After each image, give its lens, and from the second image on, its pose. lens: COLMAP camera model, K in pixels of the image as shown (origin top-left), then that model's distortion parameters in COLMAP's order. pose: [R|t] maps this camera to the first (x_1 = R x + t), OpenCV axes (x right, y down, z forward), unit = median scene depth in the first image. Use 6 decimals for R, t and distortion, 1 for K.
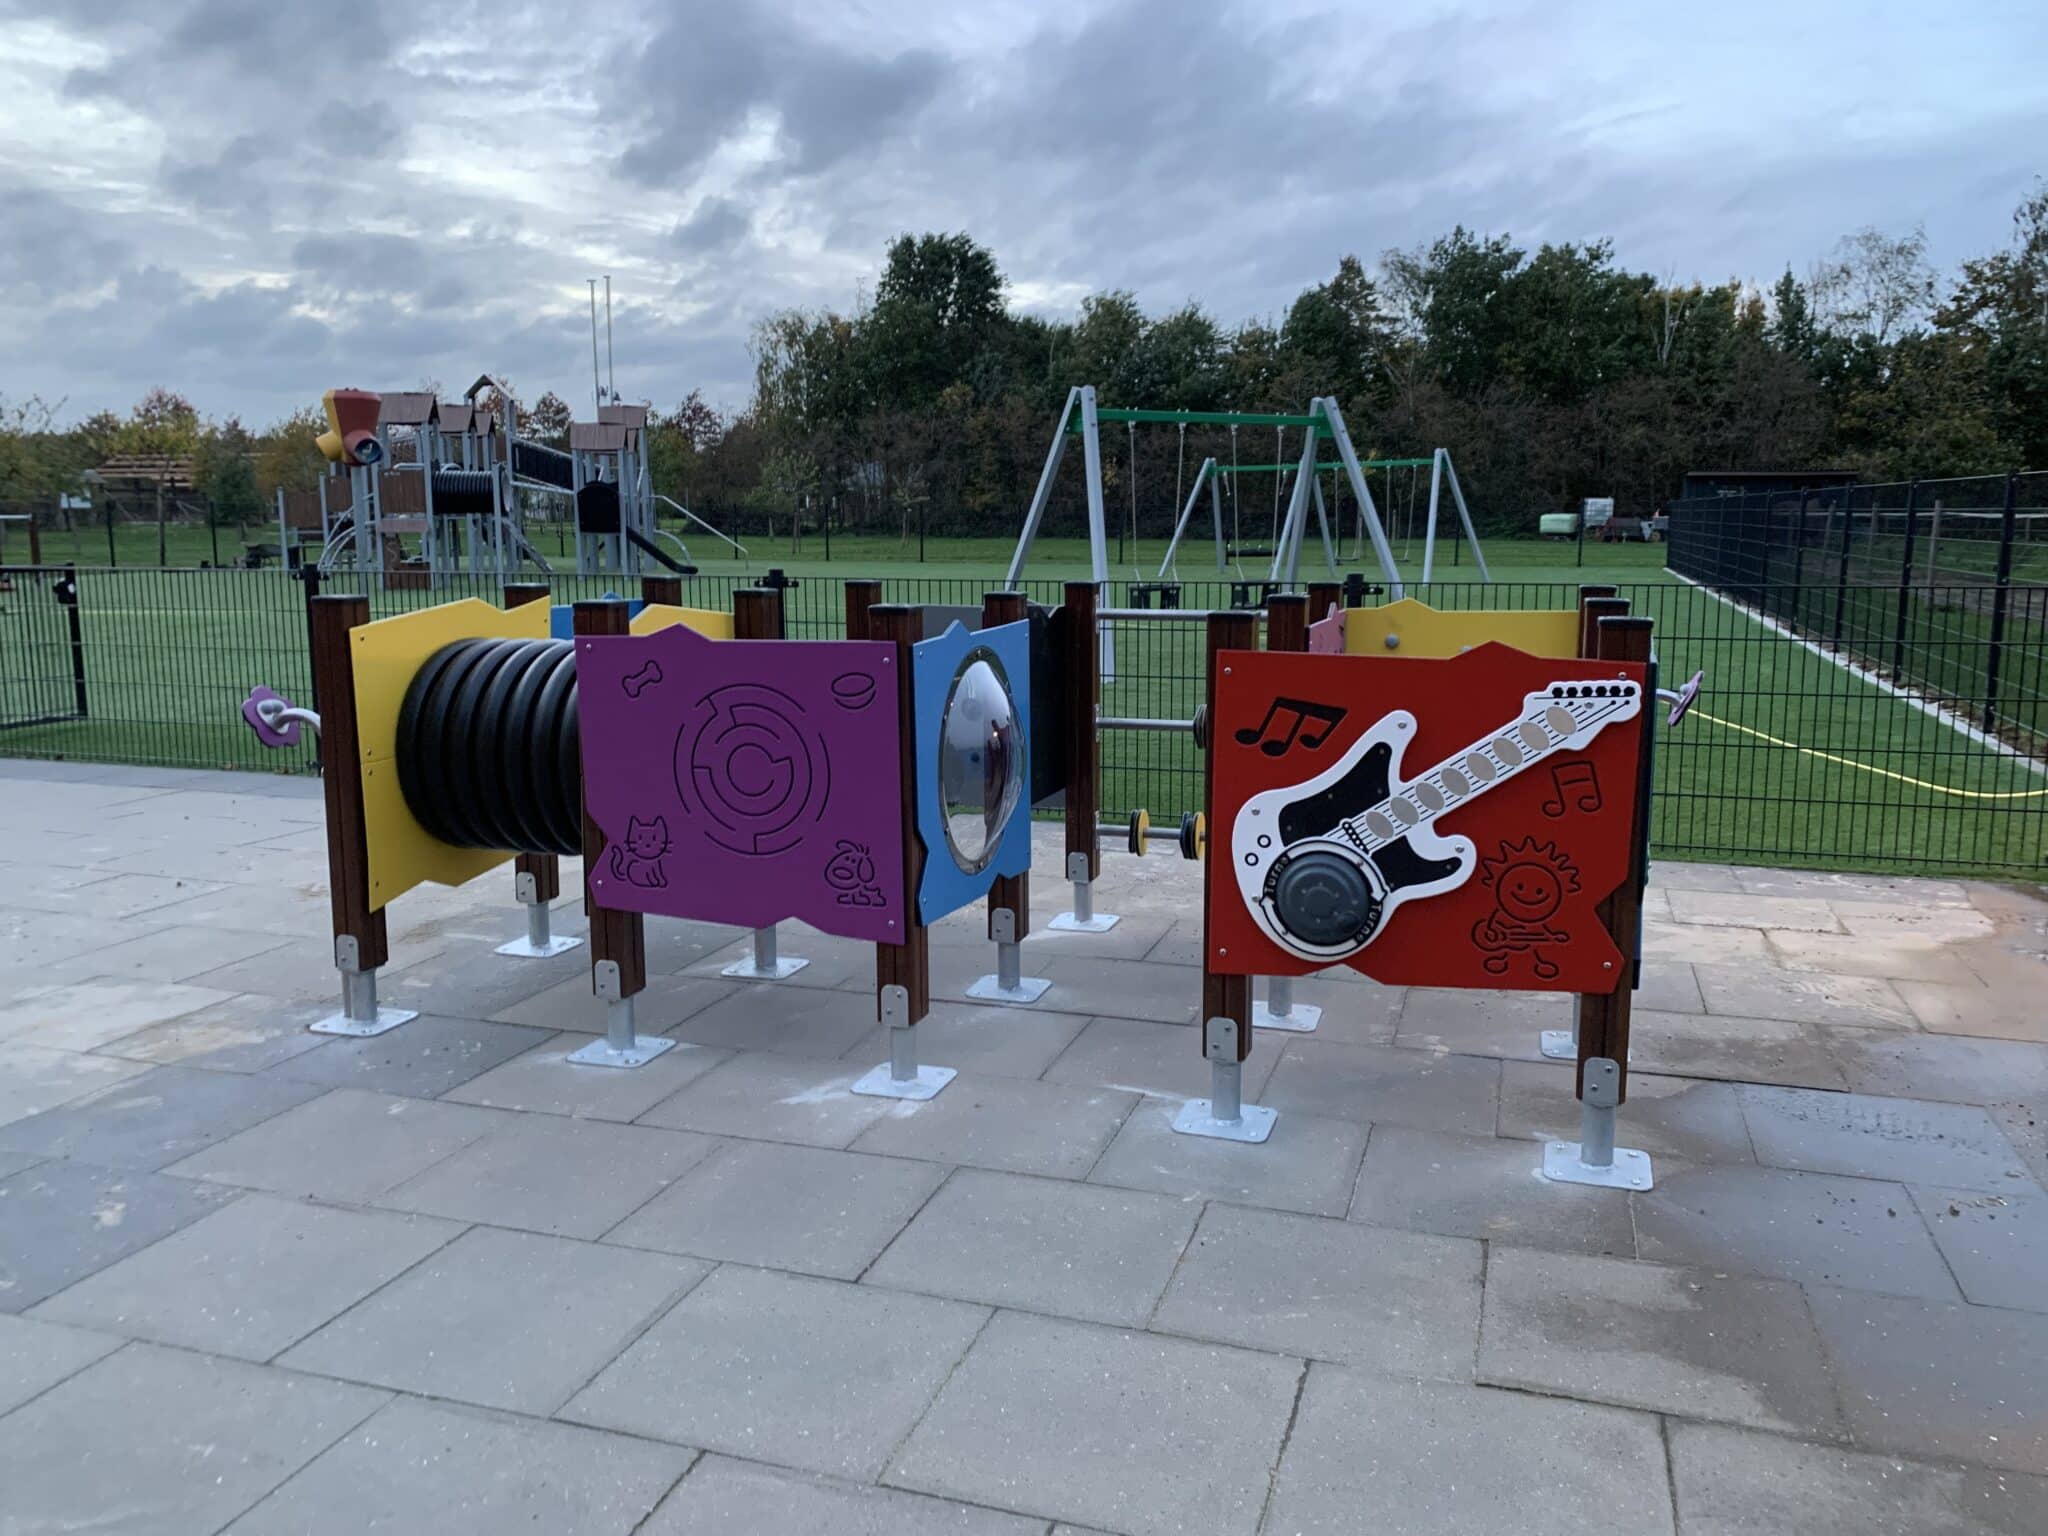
lens RADIAL K [[1525.6, 0, 1031.1], [0, 1525.6, 753.5], [0, 0, 1]] dist [0.112242, -0.145758]
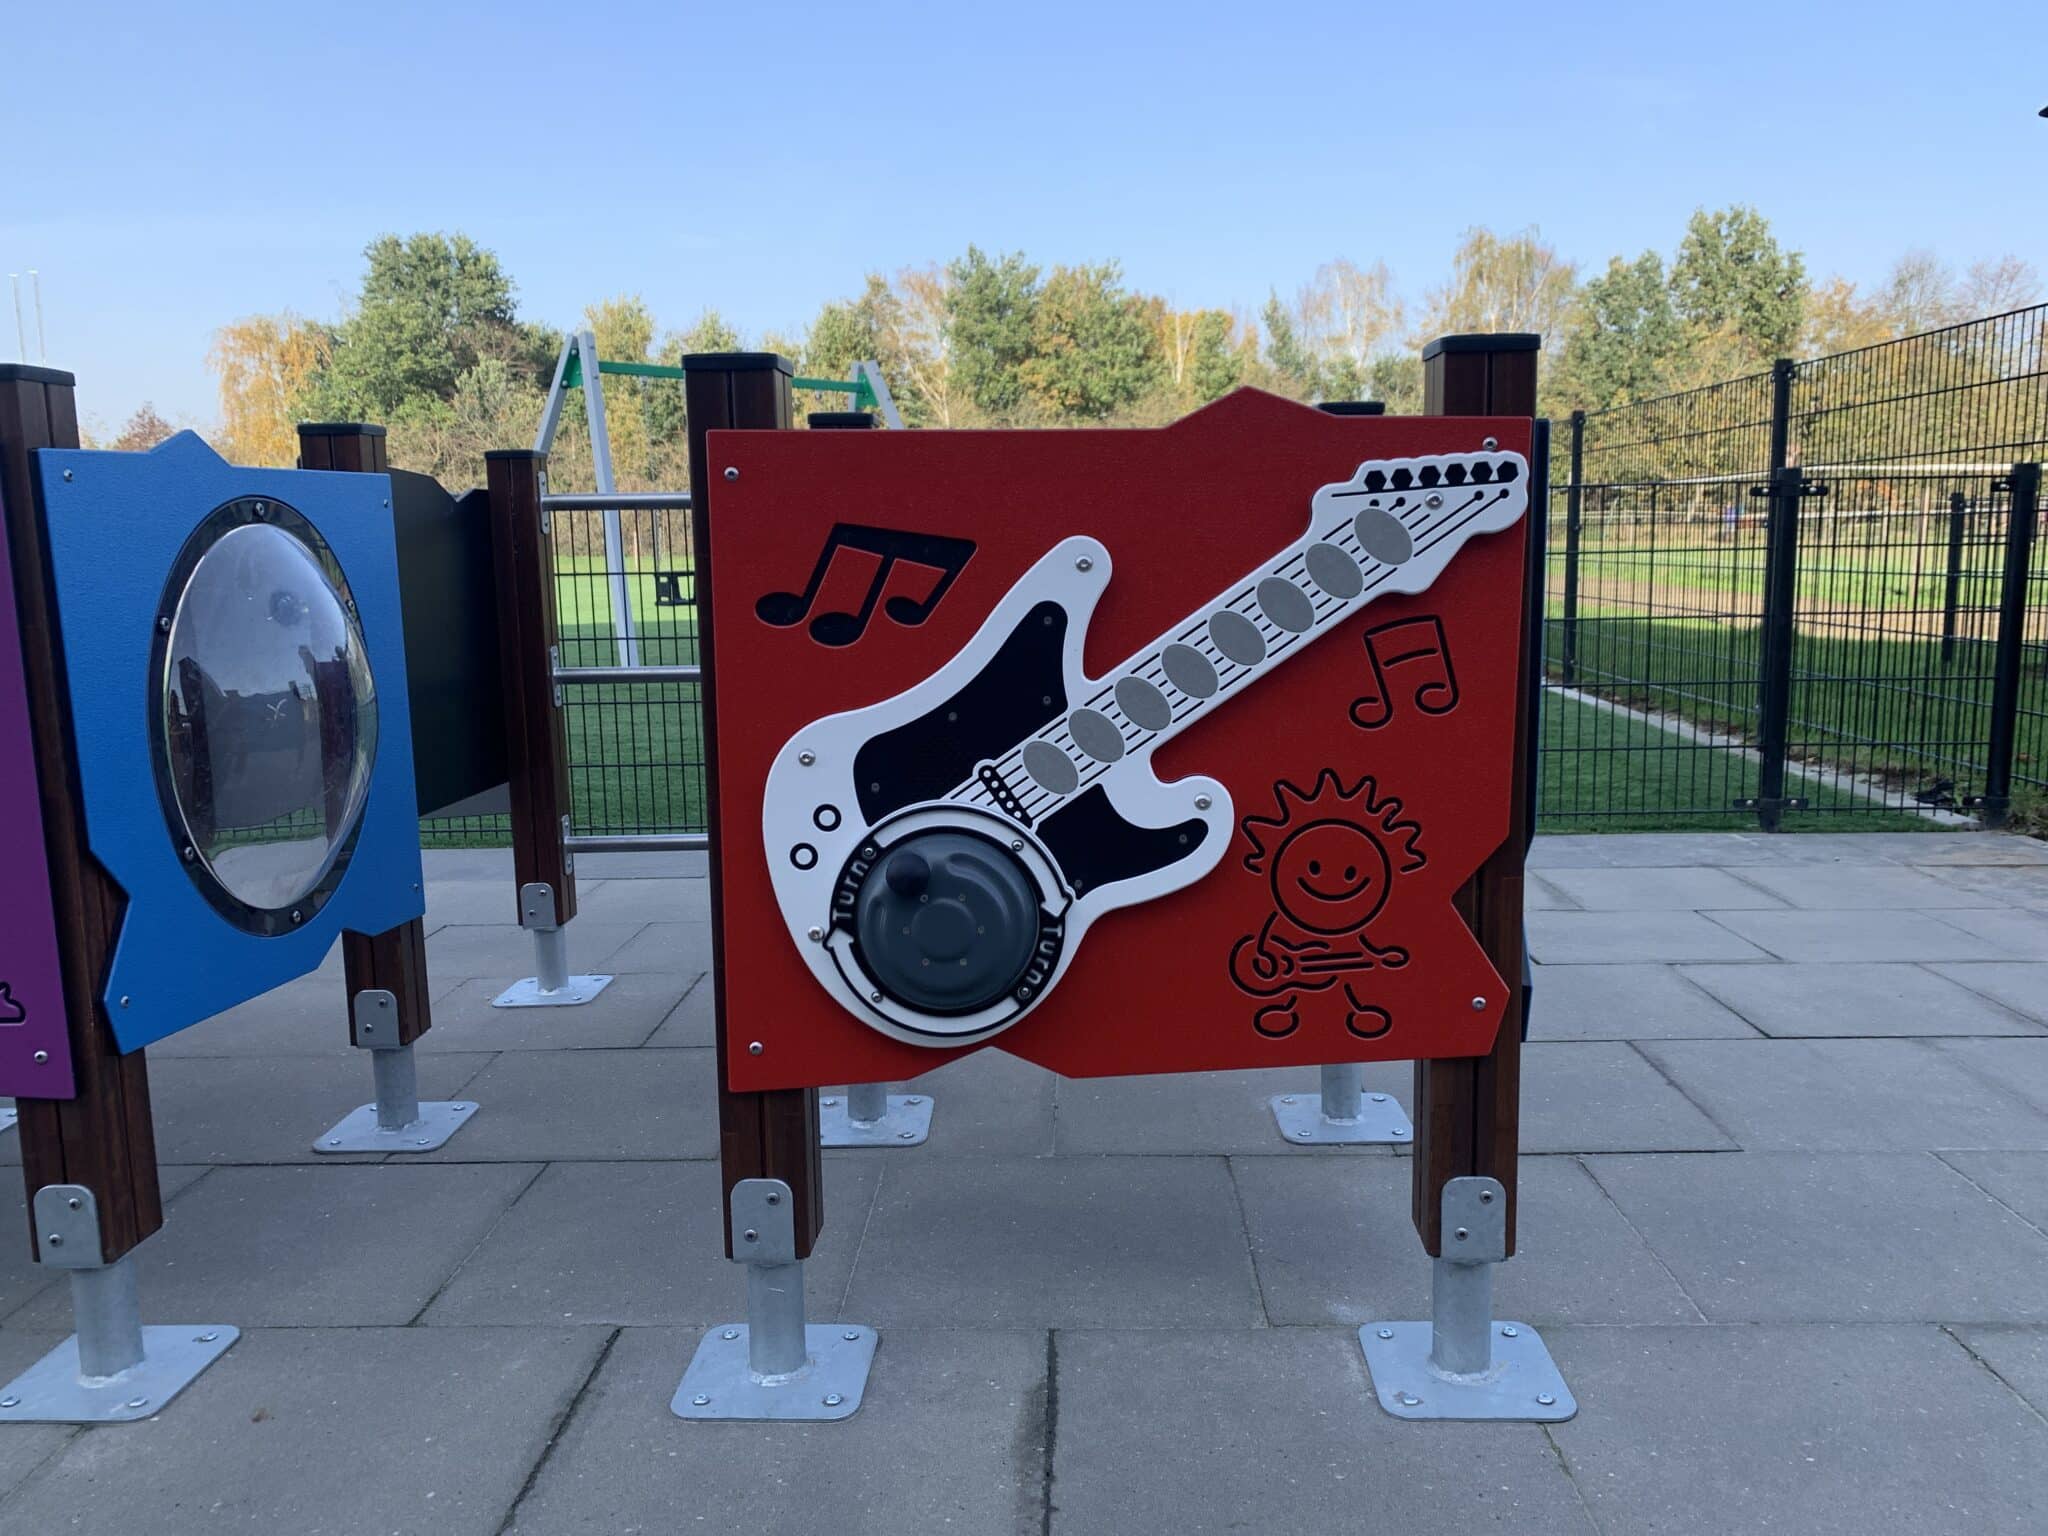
lens RADIAL K [[1525.6, 0, 1031.1], [0, 1525.6, 753.5], [0, 0, 1]] dist [0.112242, -0.145758]
pose [[0.957398, -0.053102, 0.283846, 0.076217], [0.058198, 0.998259, -0.009546, 0.045378], [-0.282845, 0.025659, 0.958822, 0.505813]]
